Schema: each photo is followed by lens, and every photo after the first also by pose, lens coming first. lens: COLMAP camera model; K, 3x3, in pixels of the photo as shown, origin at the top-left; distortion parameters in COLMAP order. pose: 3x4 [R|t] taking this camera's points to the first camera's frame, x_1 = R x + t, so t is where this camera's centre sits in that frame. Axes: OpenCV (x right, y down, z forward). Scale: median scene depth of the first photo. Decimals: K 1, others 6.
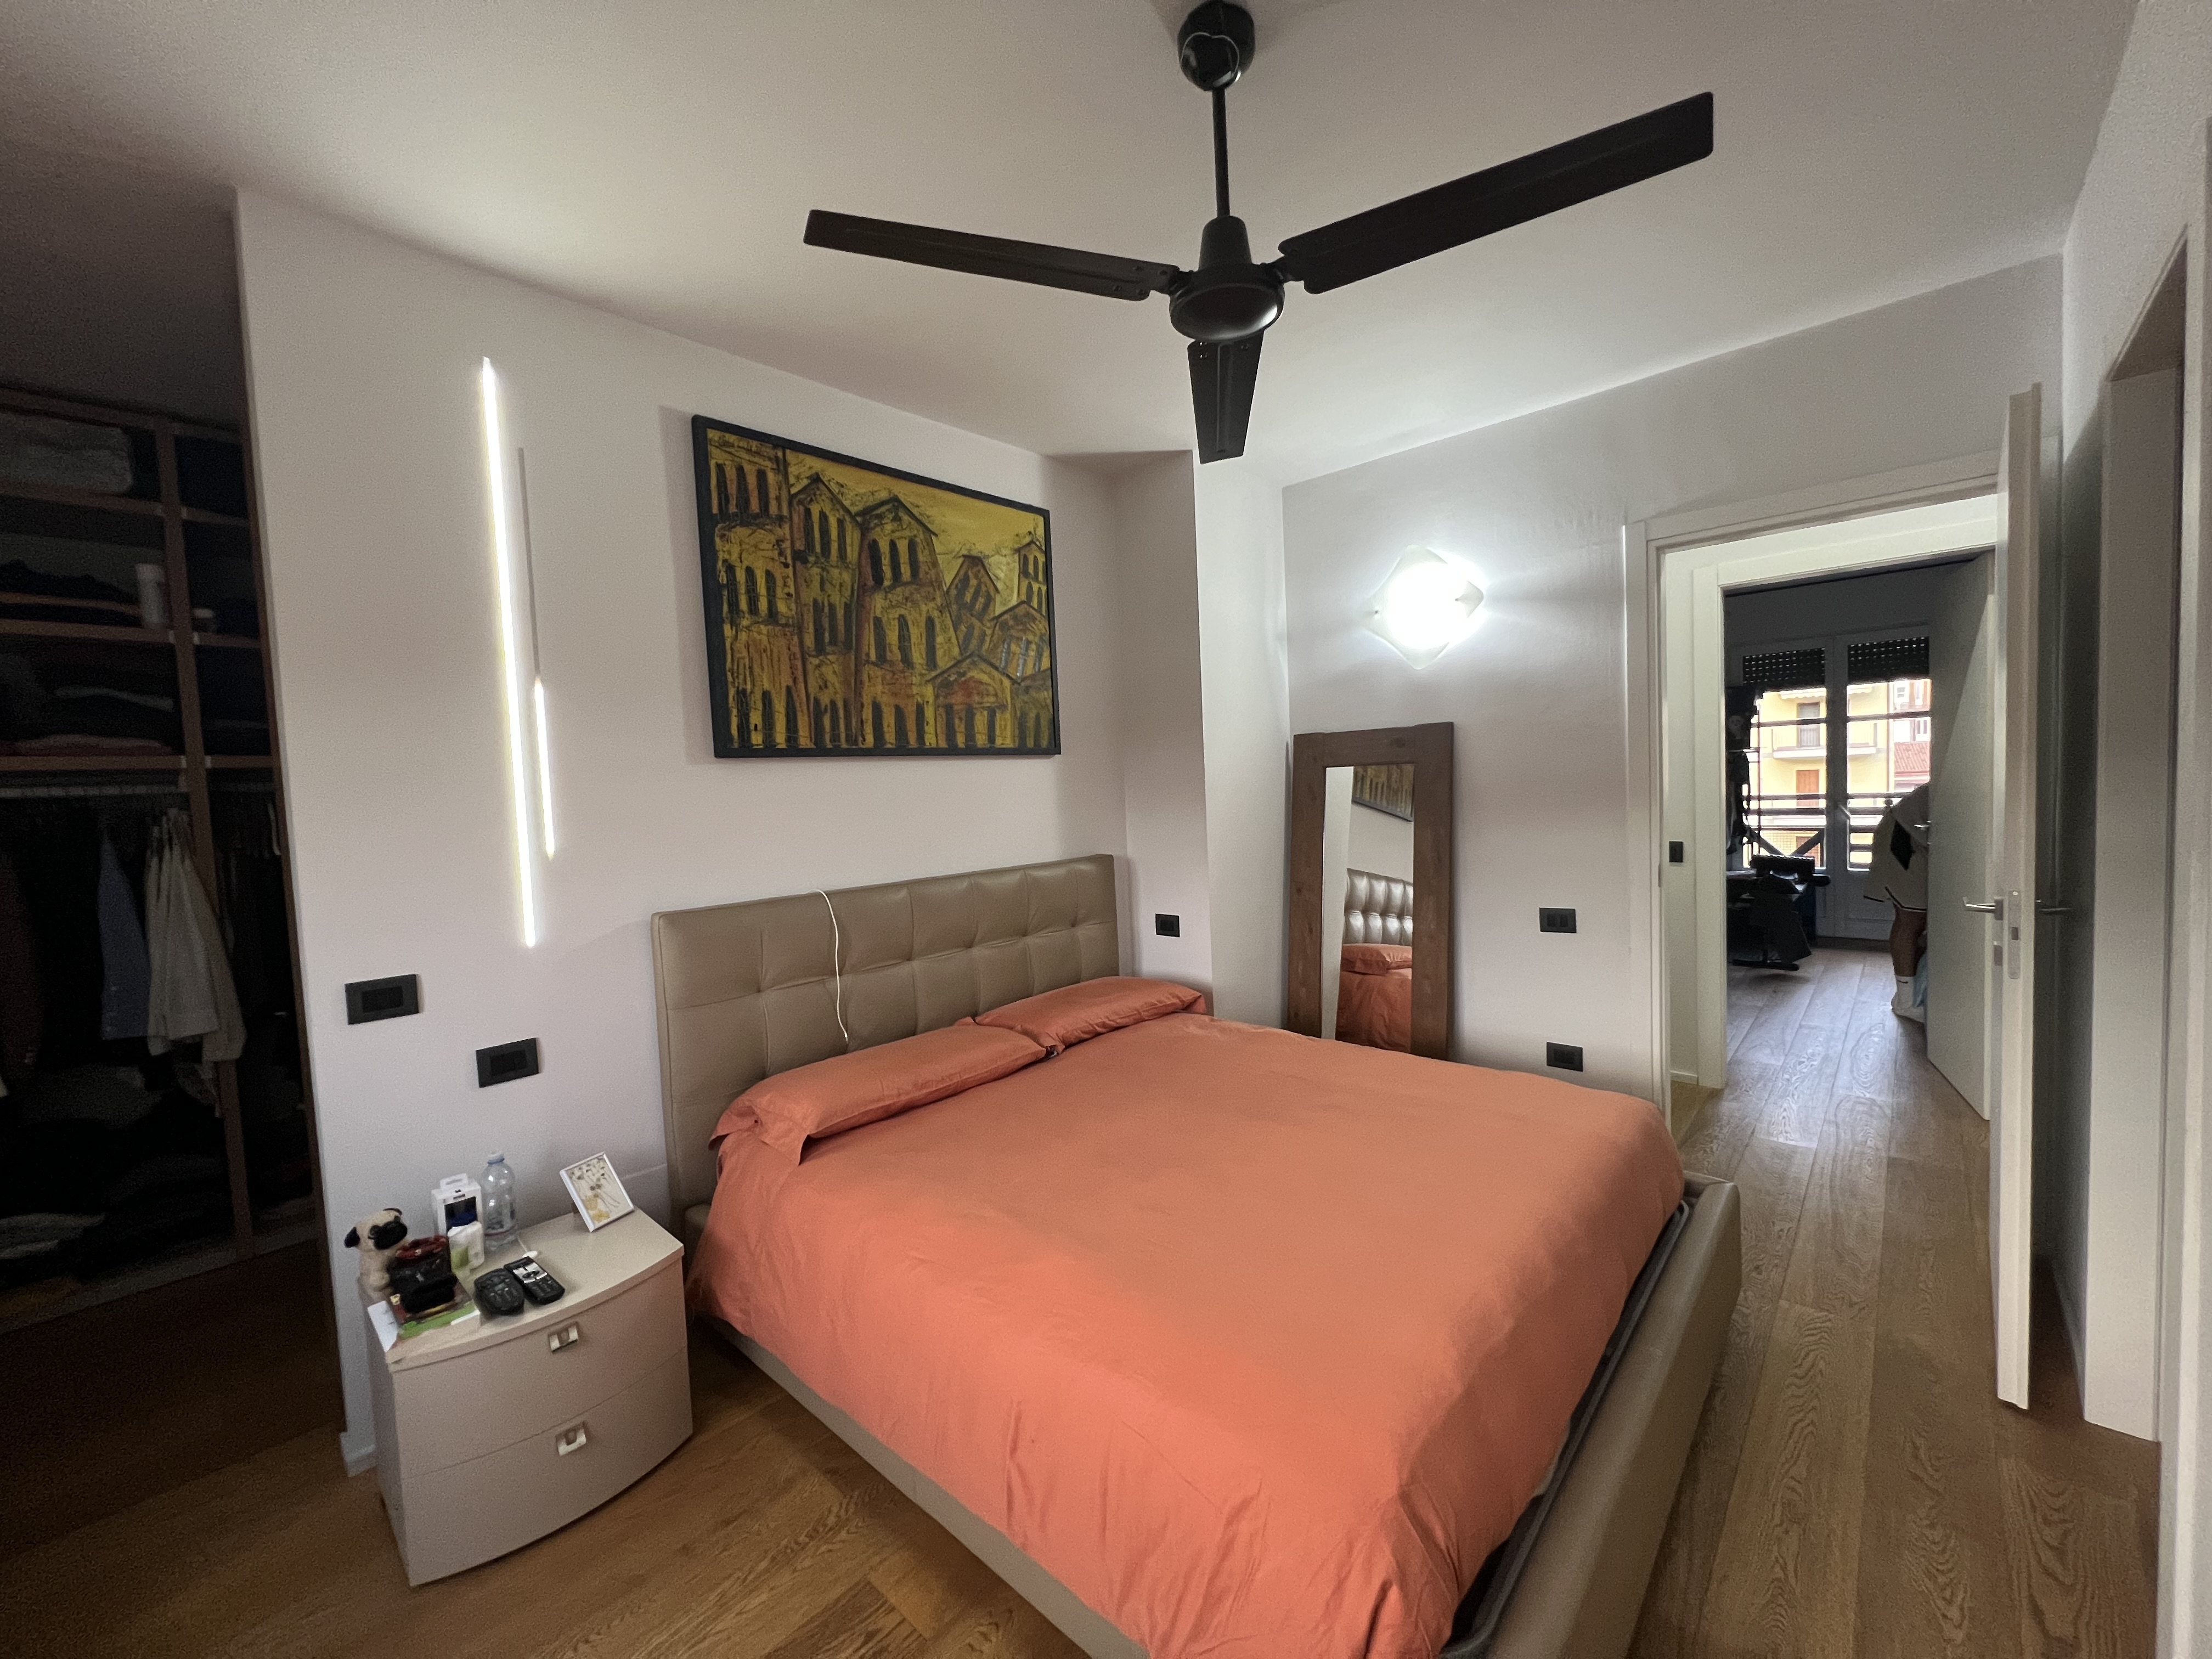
lens RADIAL K [[882.4, 0, 1103.1], [0, 882.4, 833.7], [0, 0, 1]] dist [-0.001355, 0.000130]
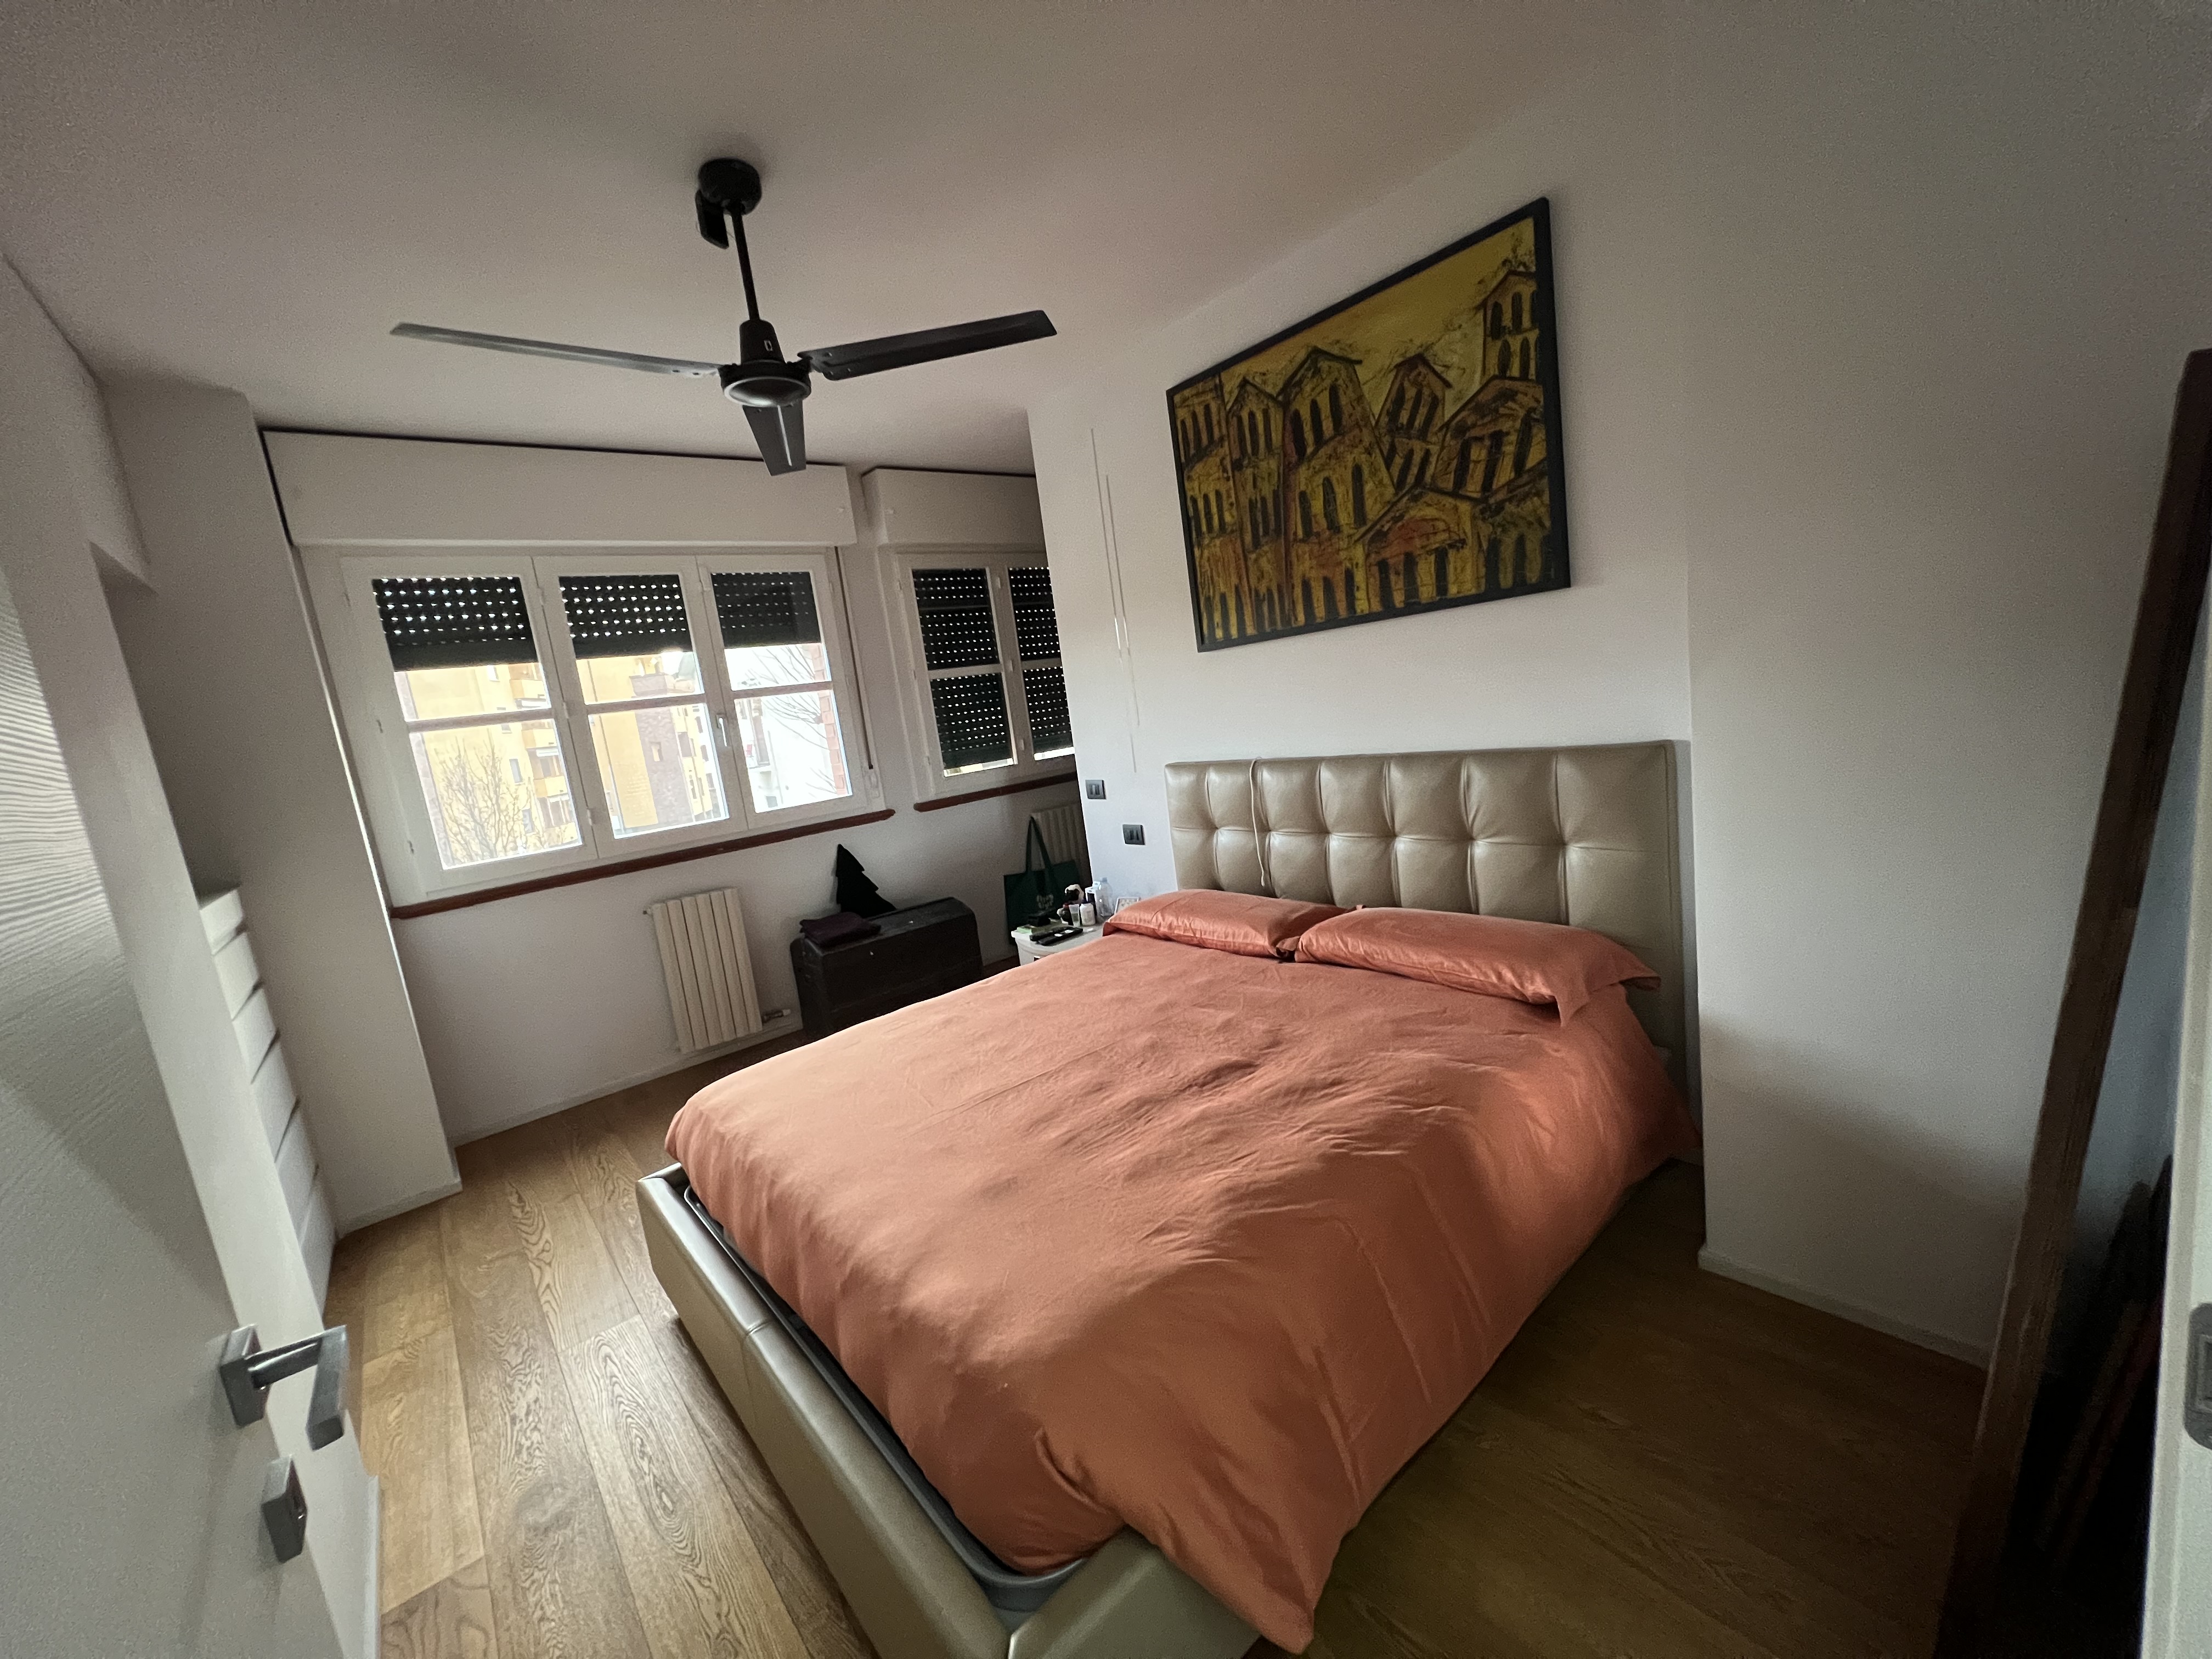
lens RADIAL K [[882.4, 0, 1107.2], [0, 882.4, 829.3], [0, 0, 1]] dist [-0.001355, 0.000130]
pose [[-0.118920, 0.210019, -0.970438, 0.823839], [0.085514, 0.975908, 0.200724, -0.091403], [0.989215, -0.059116, -0.134014, 0.894801]]
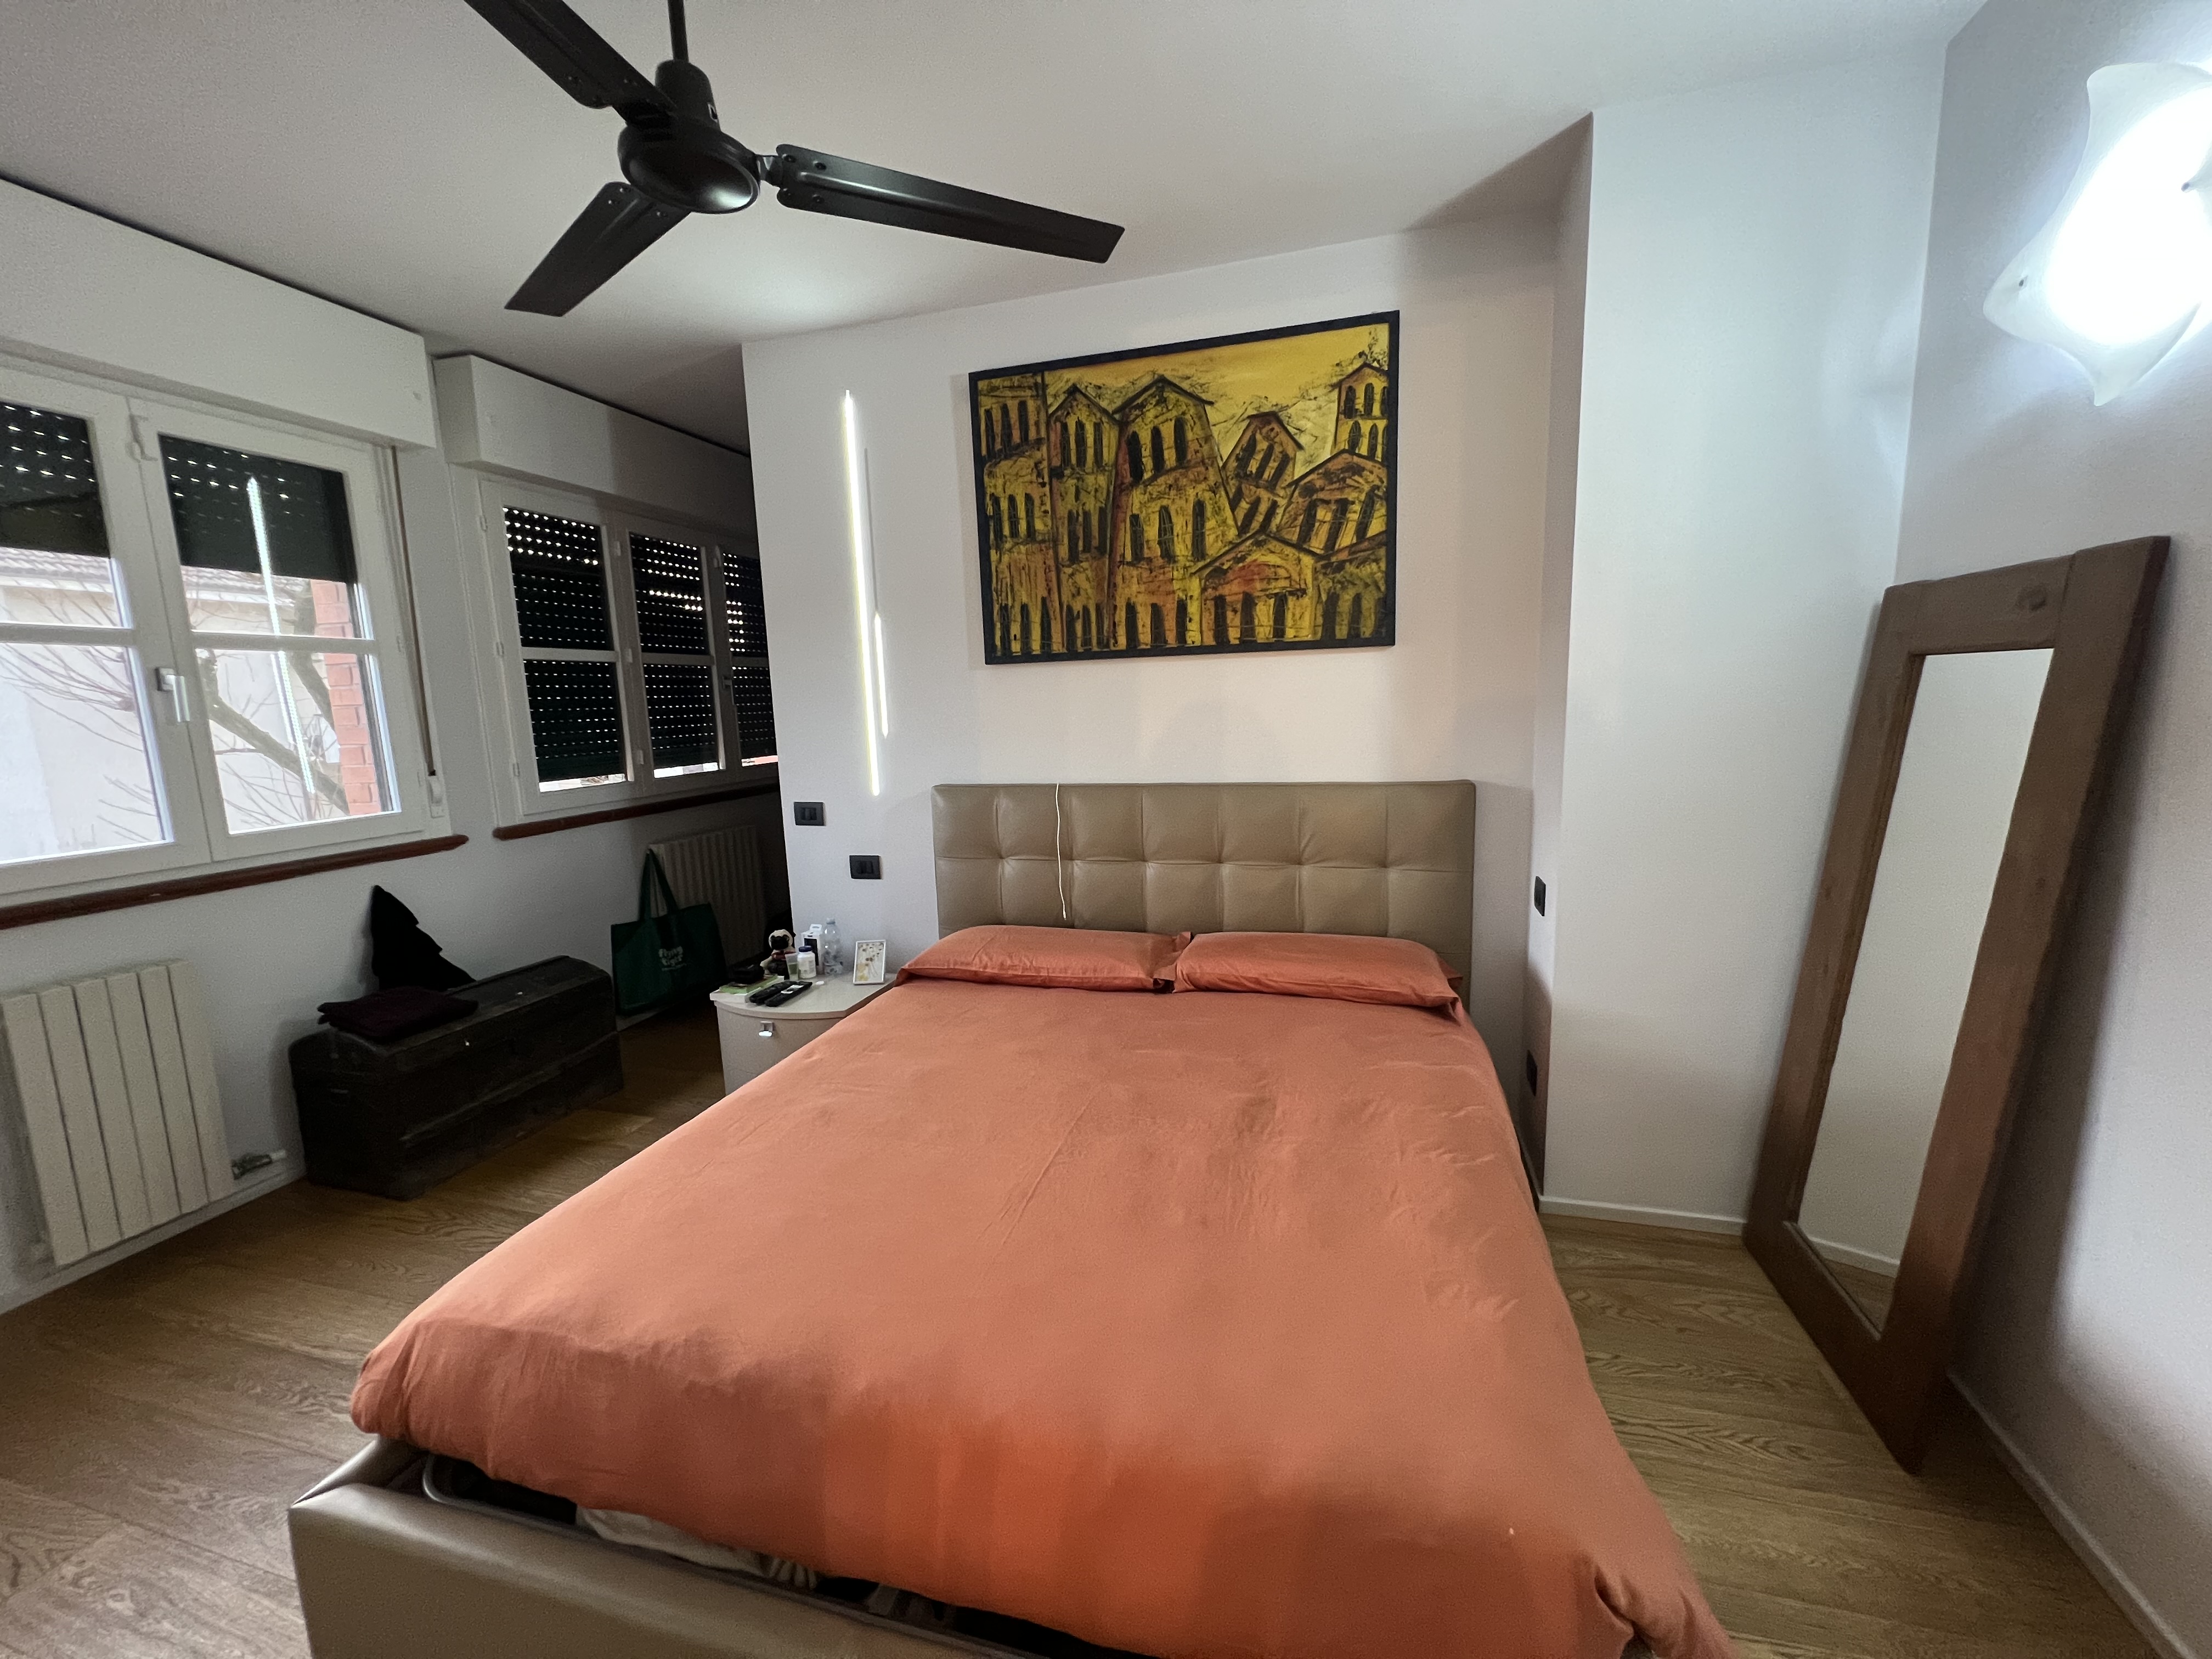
lens RADIAL K [[882.4, 0, 1107.8], [0, 882.4, 831.1], [0, 0, 1]] dist [-0.001355, 0.000130]
pose [[0.453394, 0.165555, -0.875800, 0.657561], [-0.035292, 0.985162, 0.167958, -0.061028], [0.890611, -0.045243, 0.452510, 0.510331]]
